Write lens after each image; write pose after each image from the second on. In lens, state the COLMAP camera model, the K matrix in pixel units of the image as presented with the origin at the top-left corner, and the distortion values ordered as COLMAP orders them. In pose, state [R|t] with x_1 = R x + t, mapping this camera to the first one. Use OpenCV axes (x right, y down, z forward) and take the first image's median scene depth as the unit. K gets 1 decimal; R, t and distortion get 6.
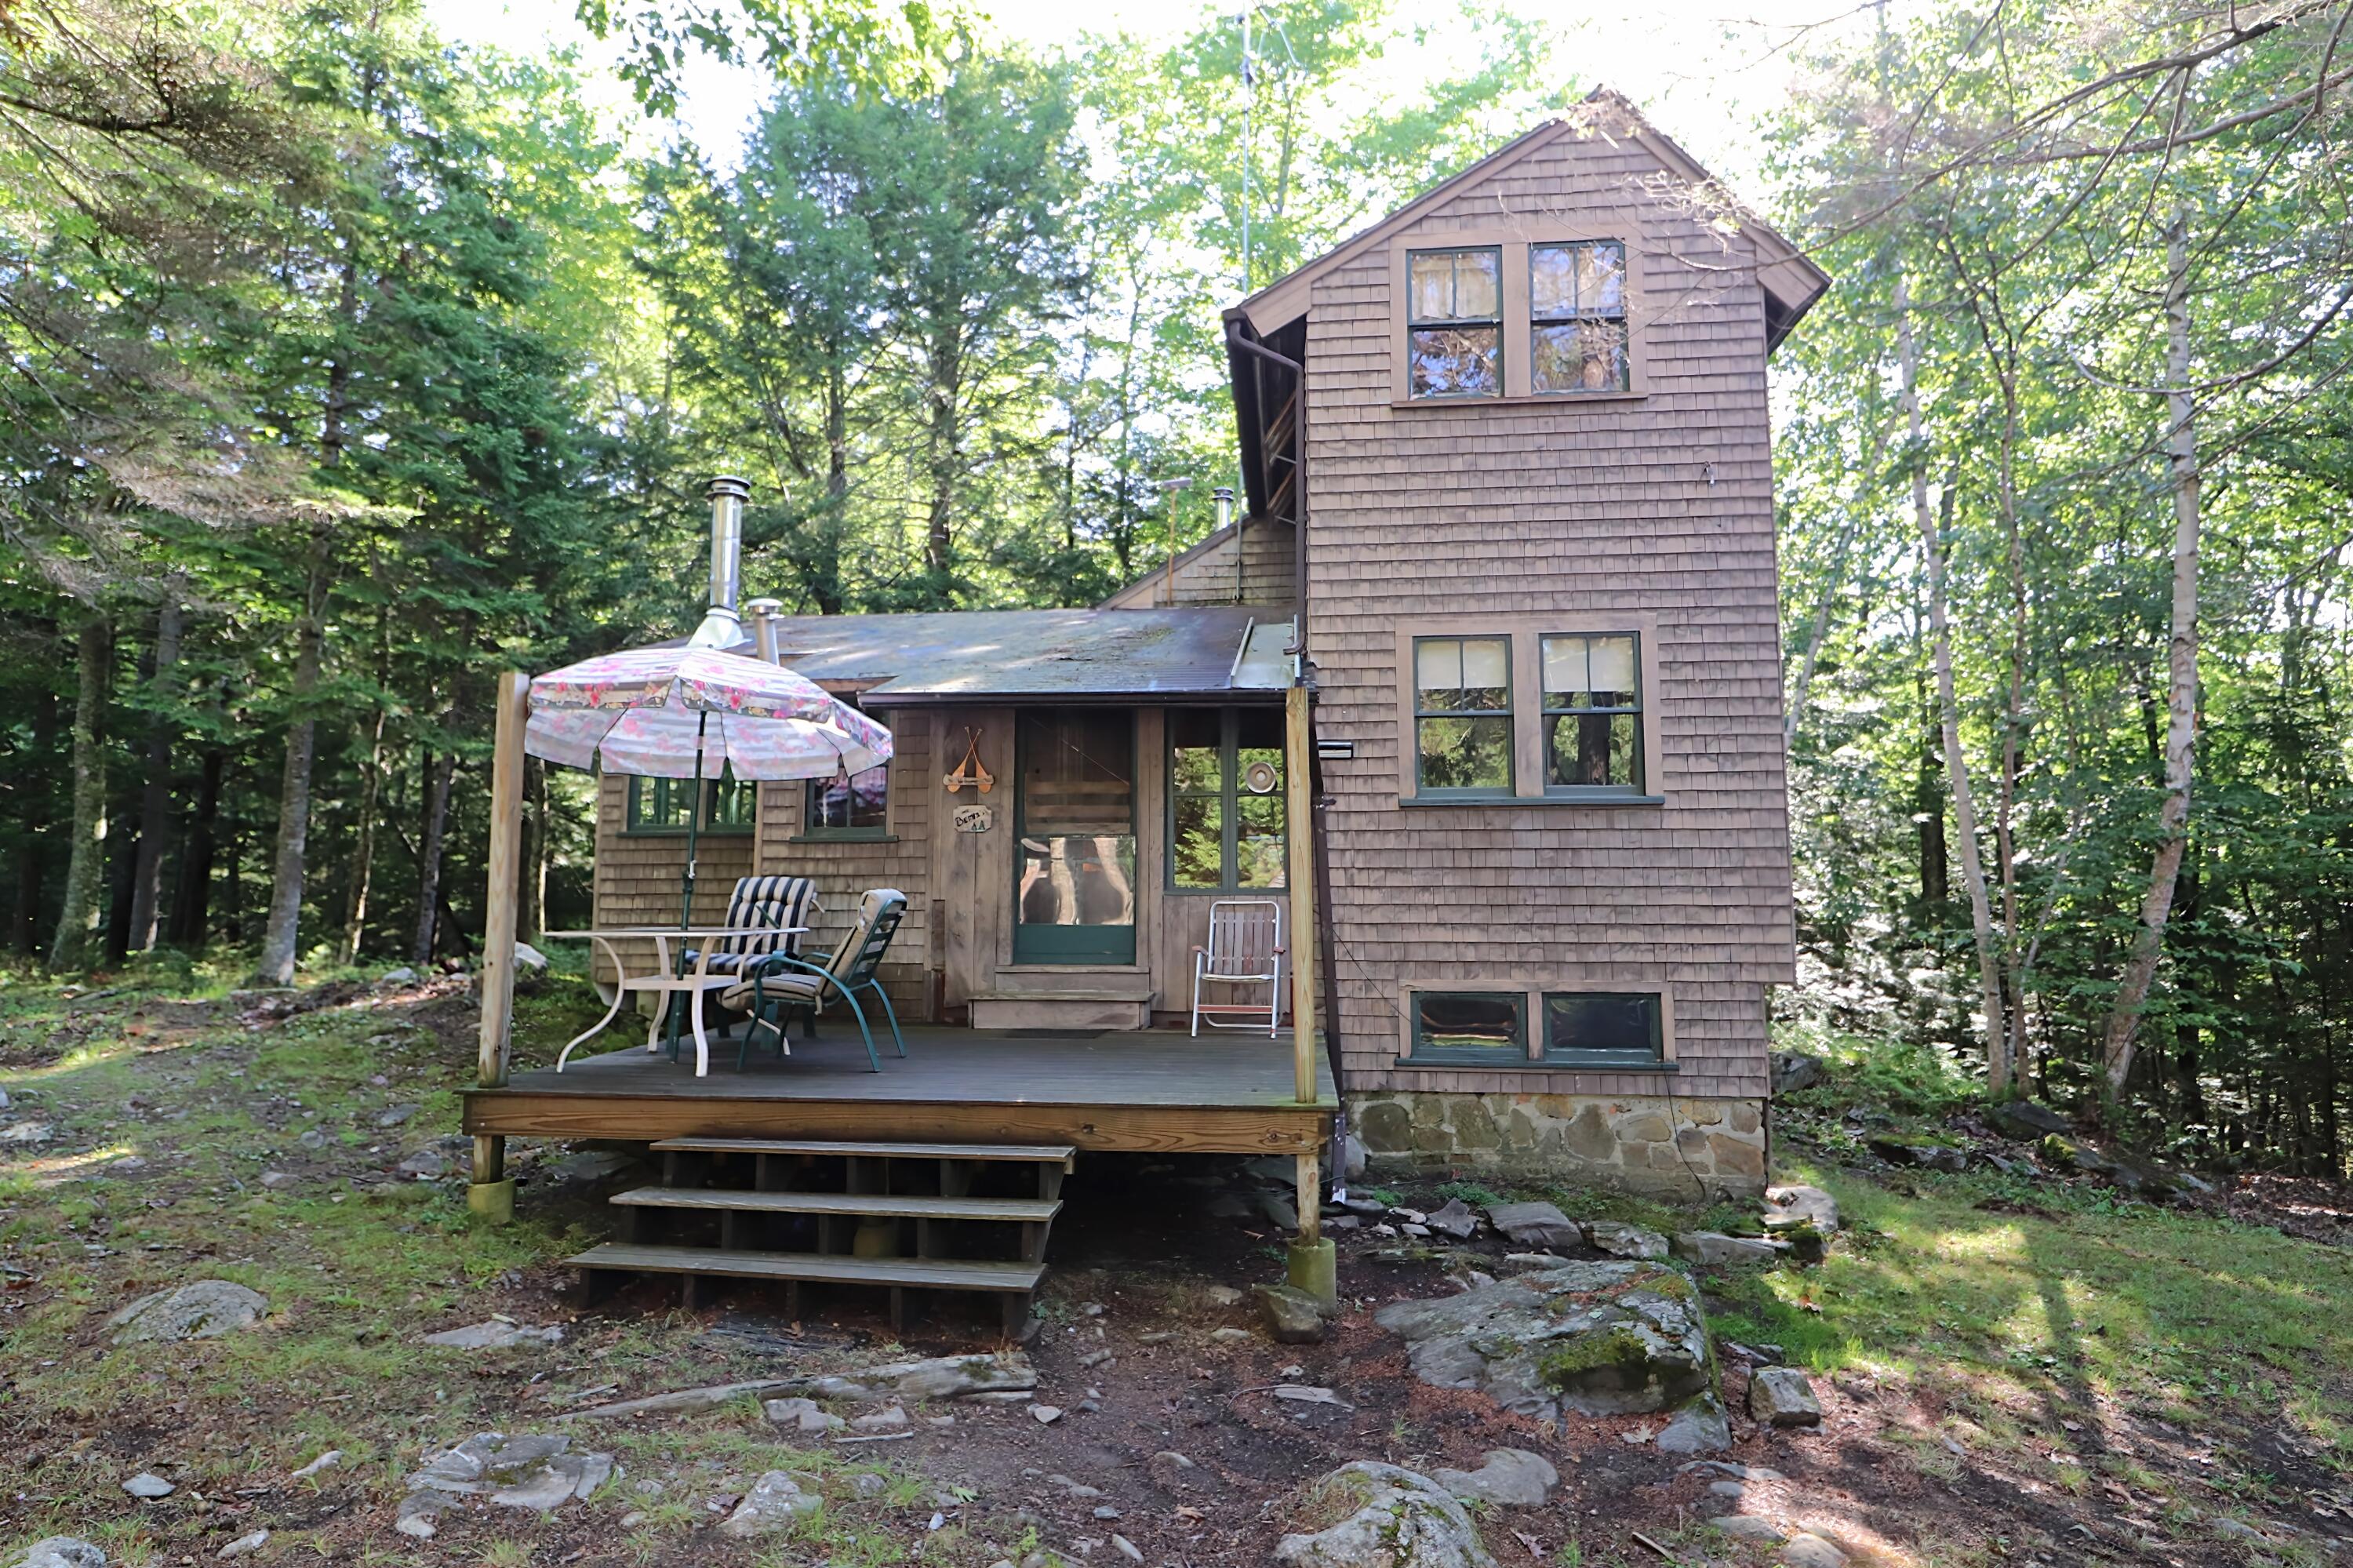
lens RADIAL K [[1178.9, 0, 1176.5], [0, 1178.9, 784.0], [0, 0, 1]] dist [-0.003336, -0.000297]
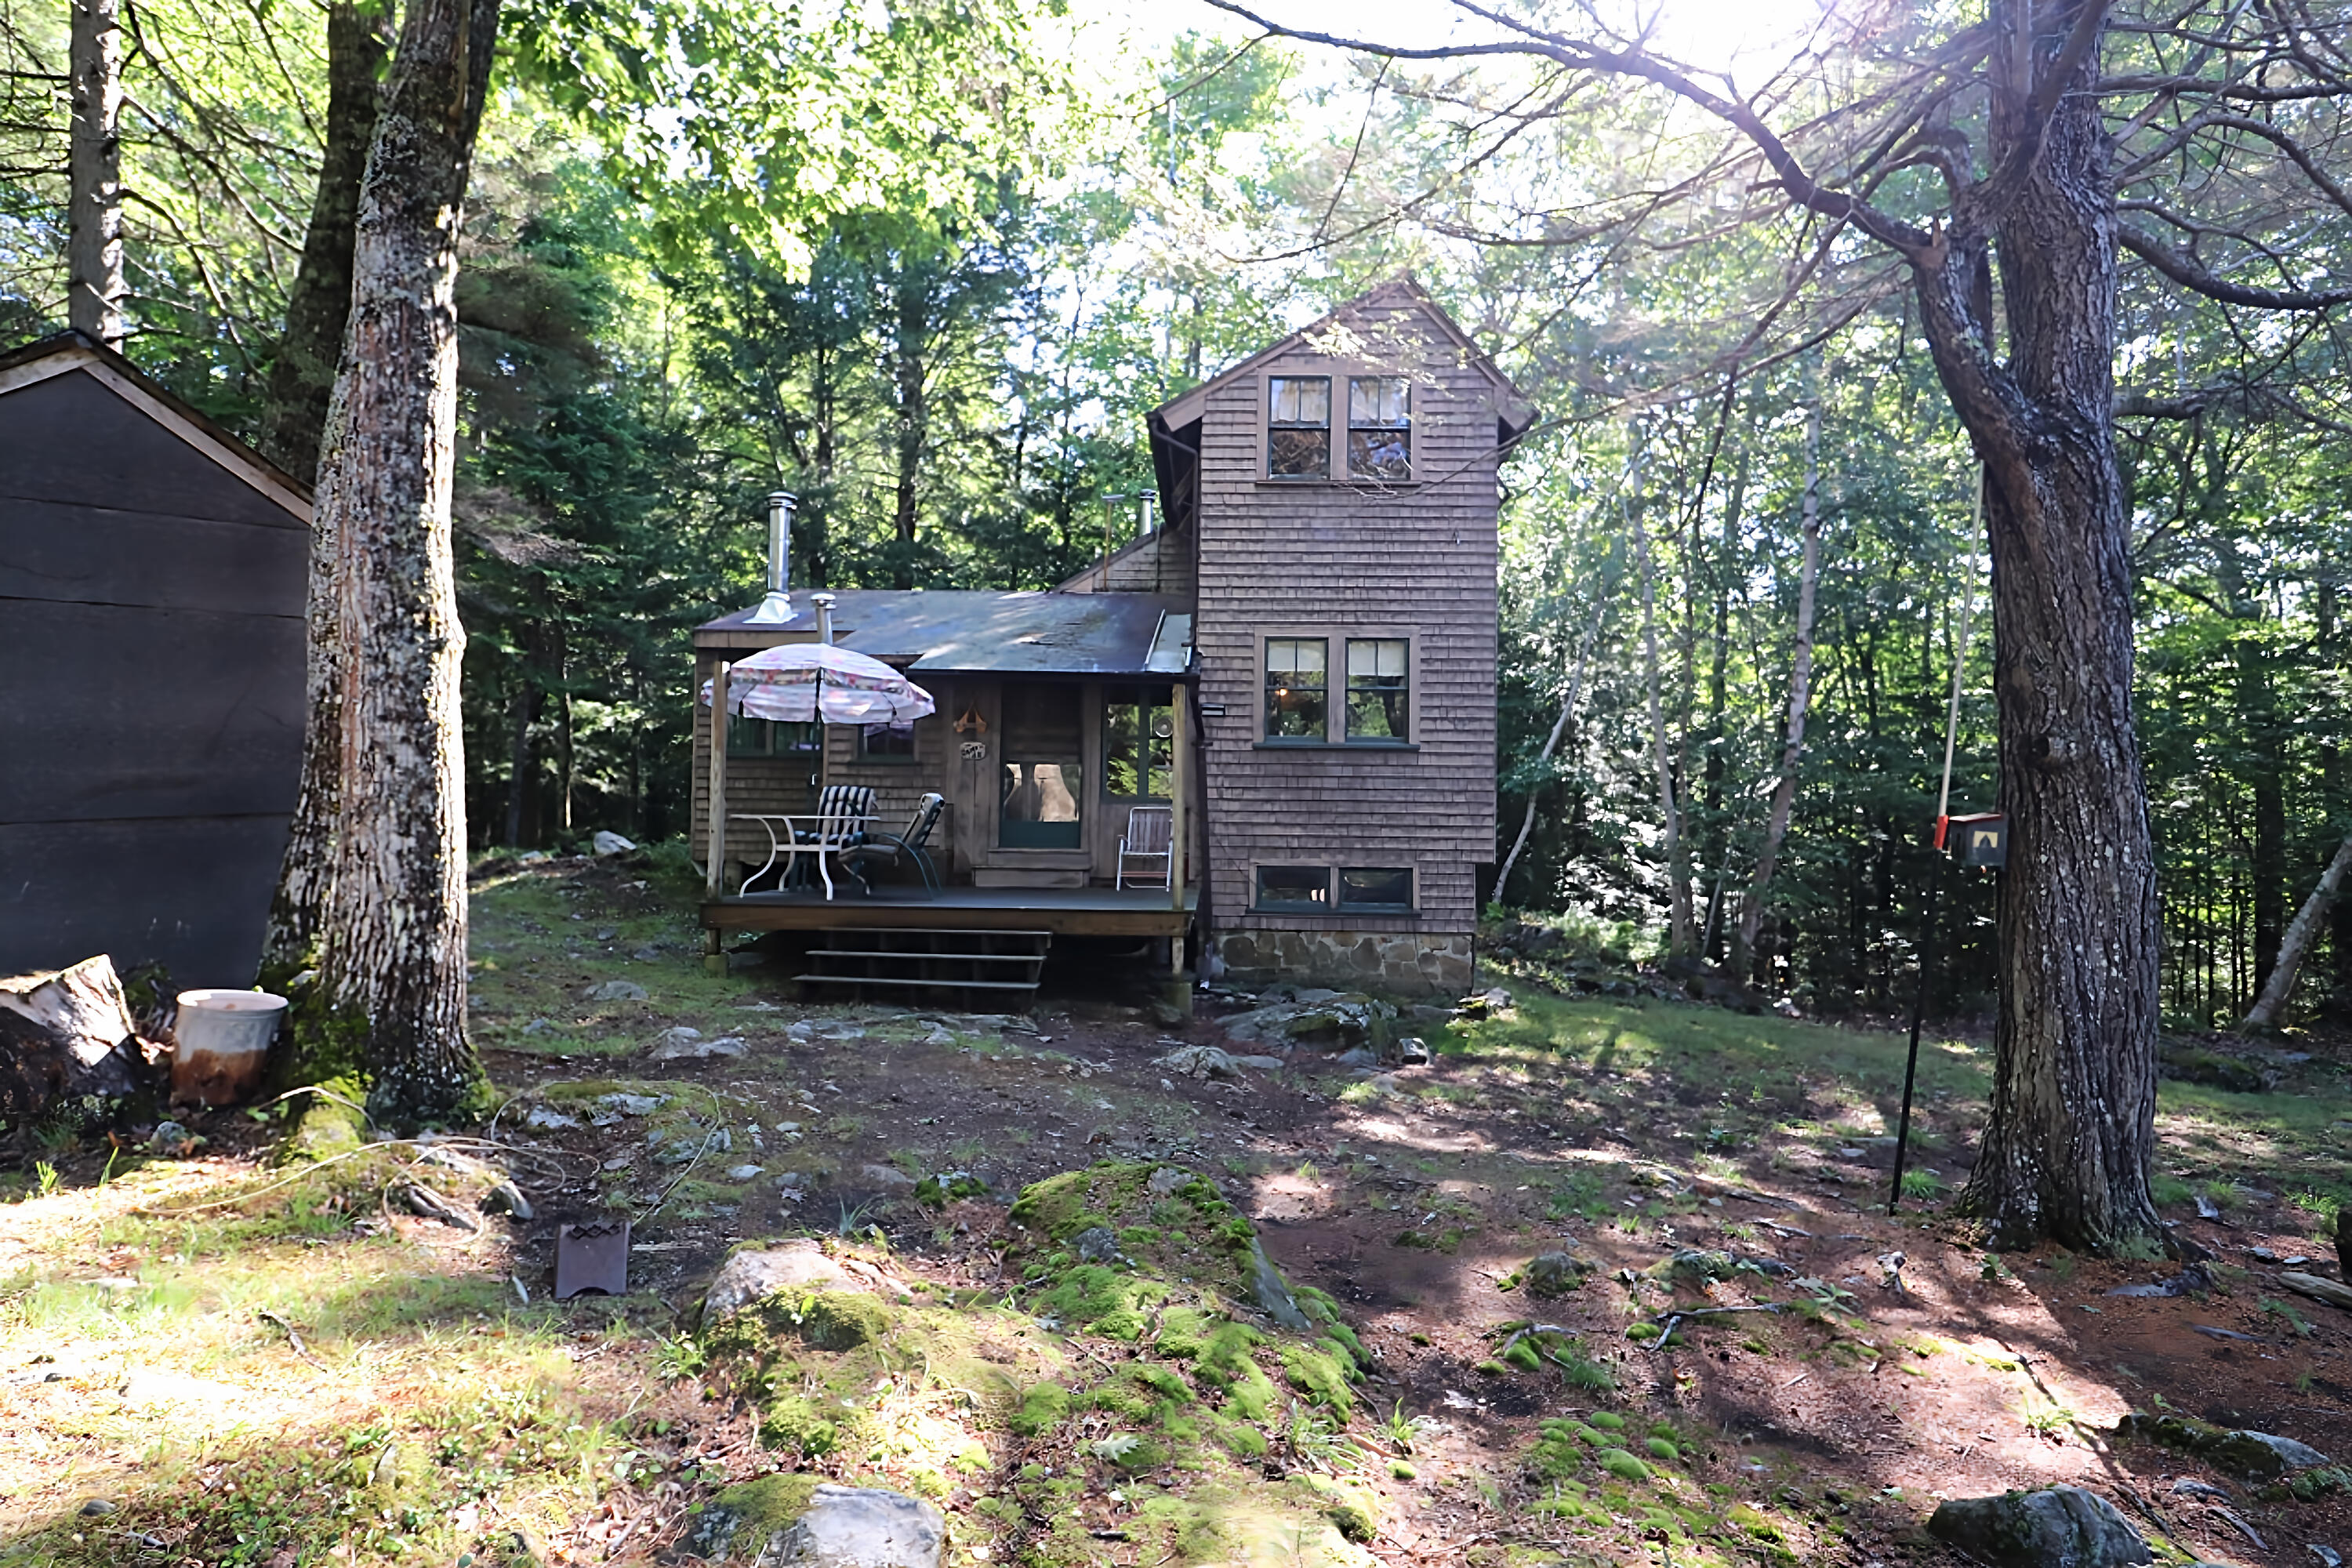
lens RADIAL K [[1178.3, 0, 1176.0], [0, 1178.3, 784.0], [0, 0, 1]] dist [-0.003336, -0.000297]
pose [[0.997875, 0.016663, 0.062984, -0.008955], [-0.020470, 0.997971, 0.060297, -0.025126], [-0.061851, -0.061458, 0.996191, -0.542665]]
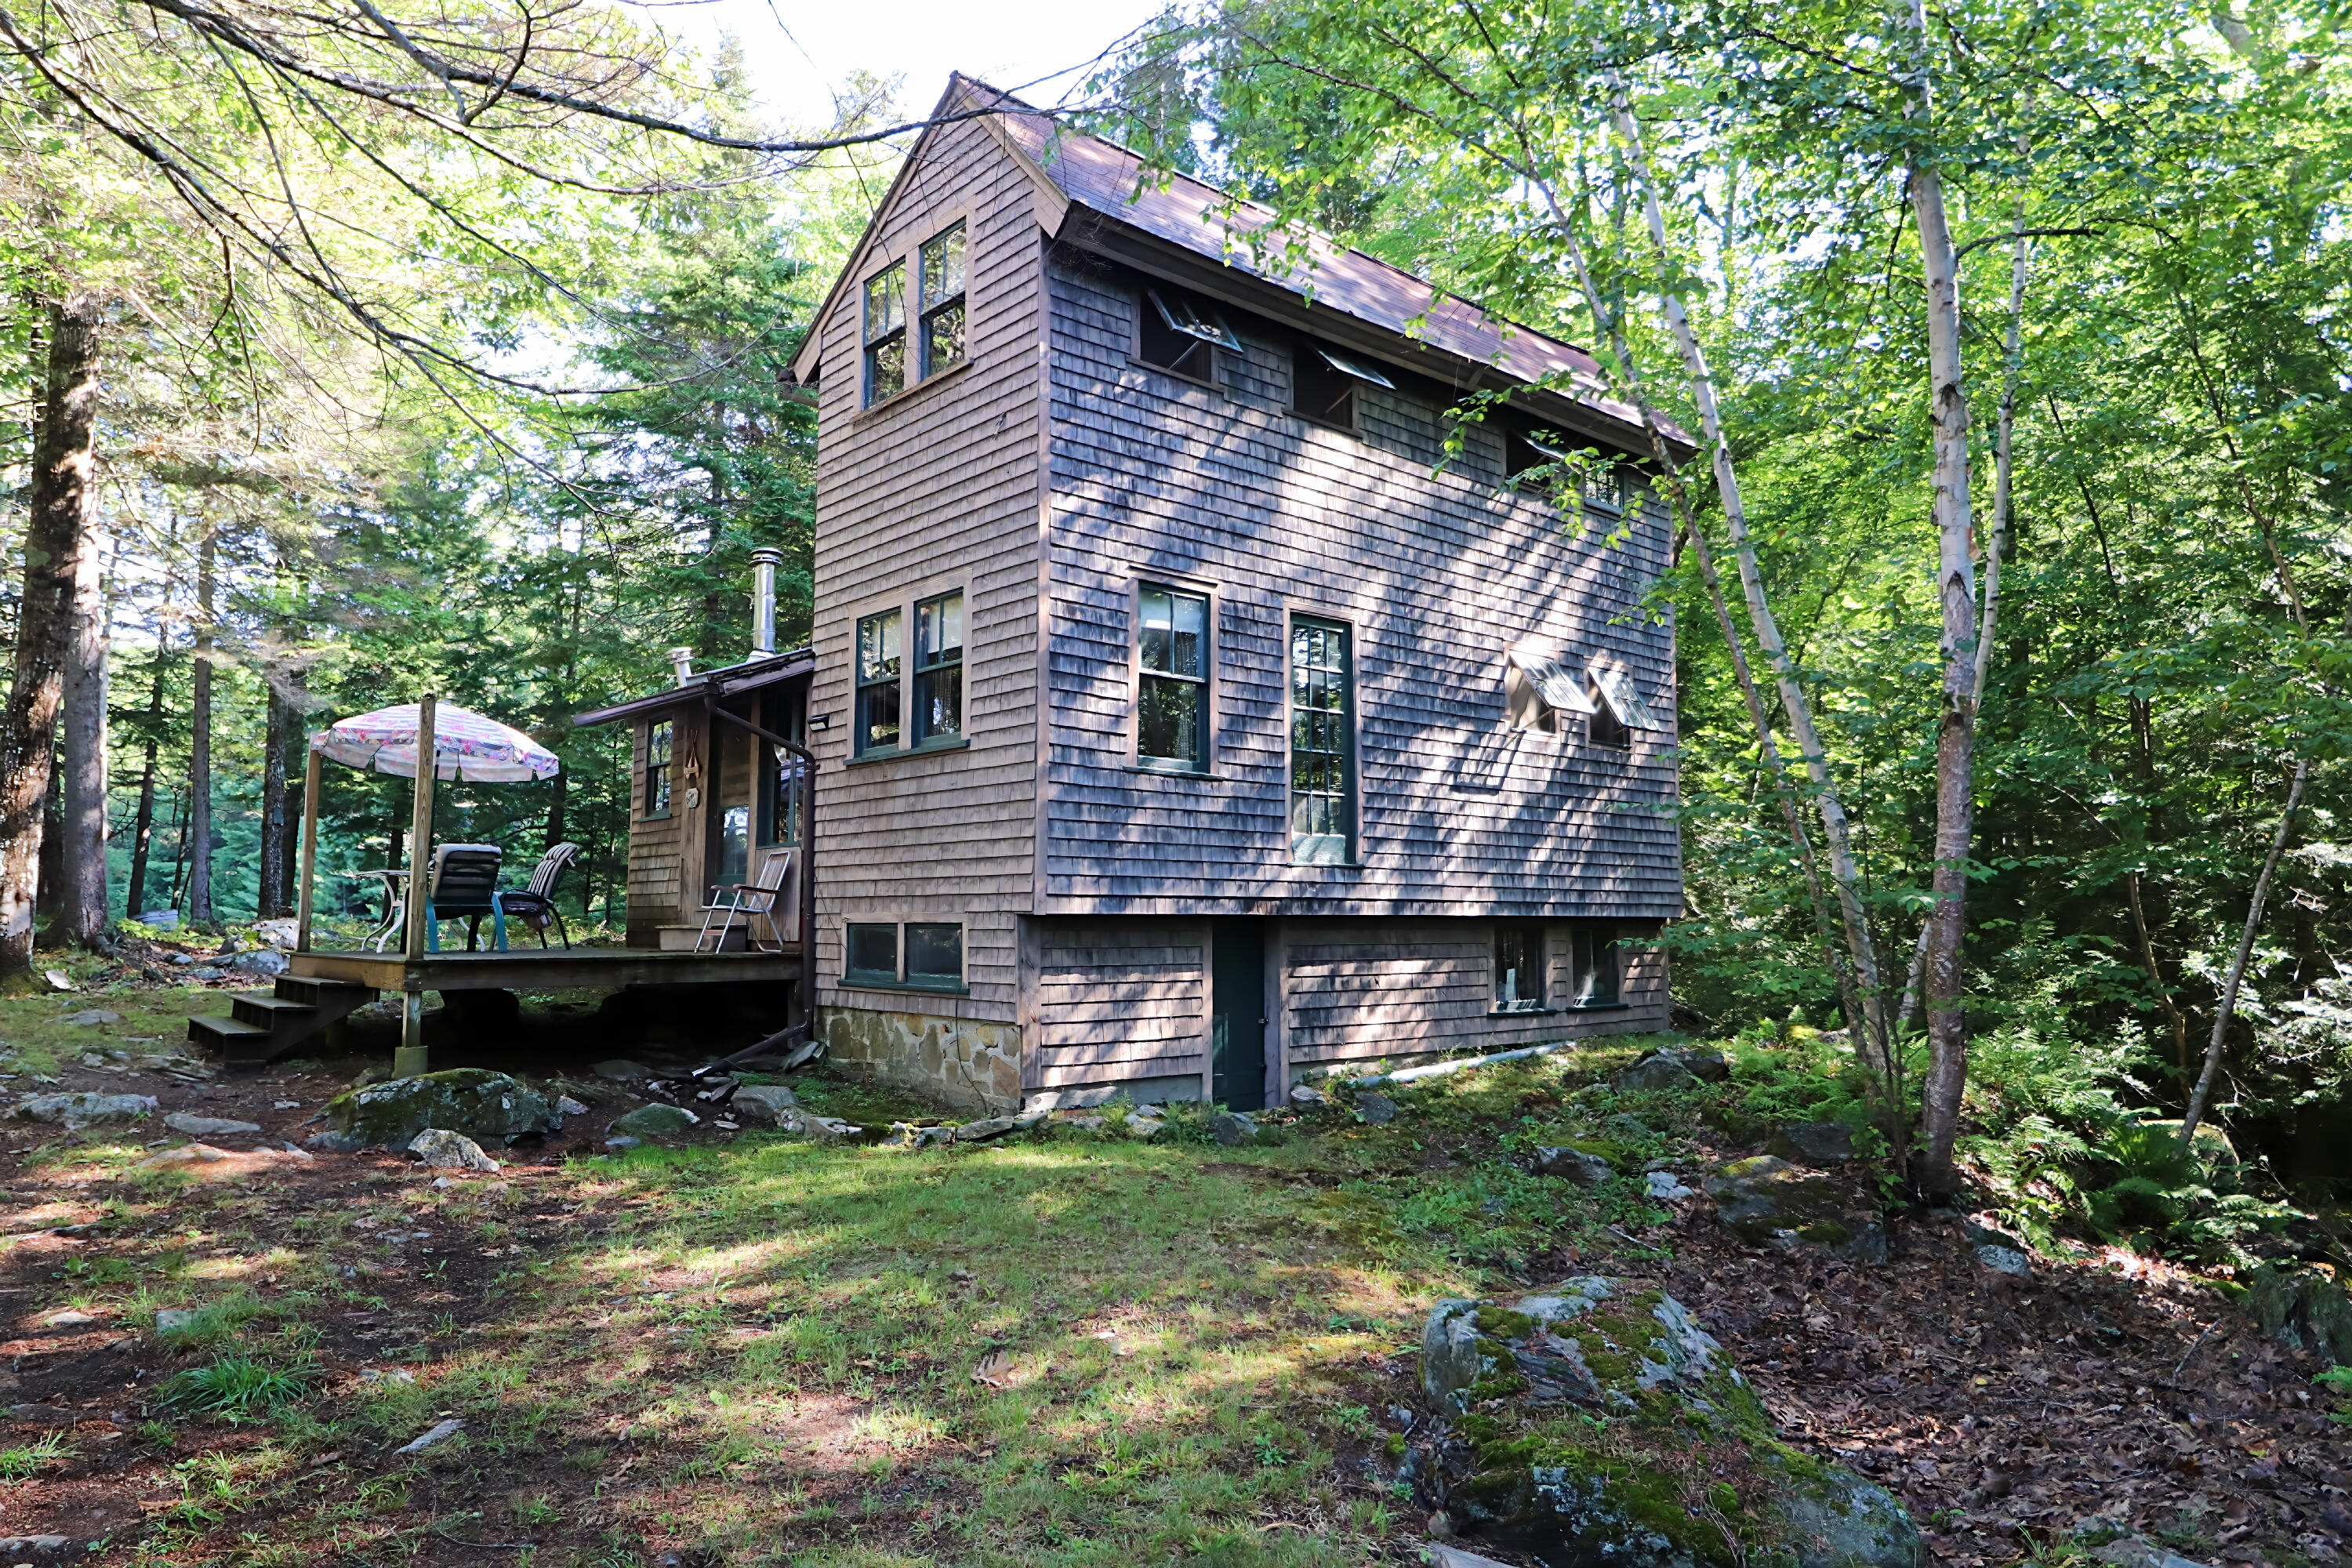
lens RADIAL K [[1502.0, 0, 1176.0], [0, 1502.0, 784.0], [0, 0, 1]] dist [0.001666, 0.000093]
pose [[0.725598, -0.063619, -0.685171, 1.455663], [0.063579, 0.997656, -0.025302, 0.095813], [0.685175, -0.025203, 0.727942, 0.138184]]
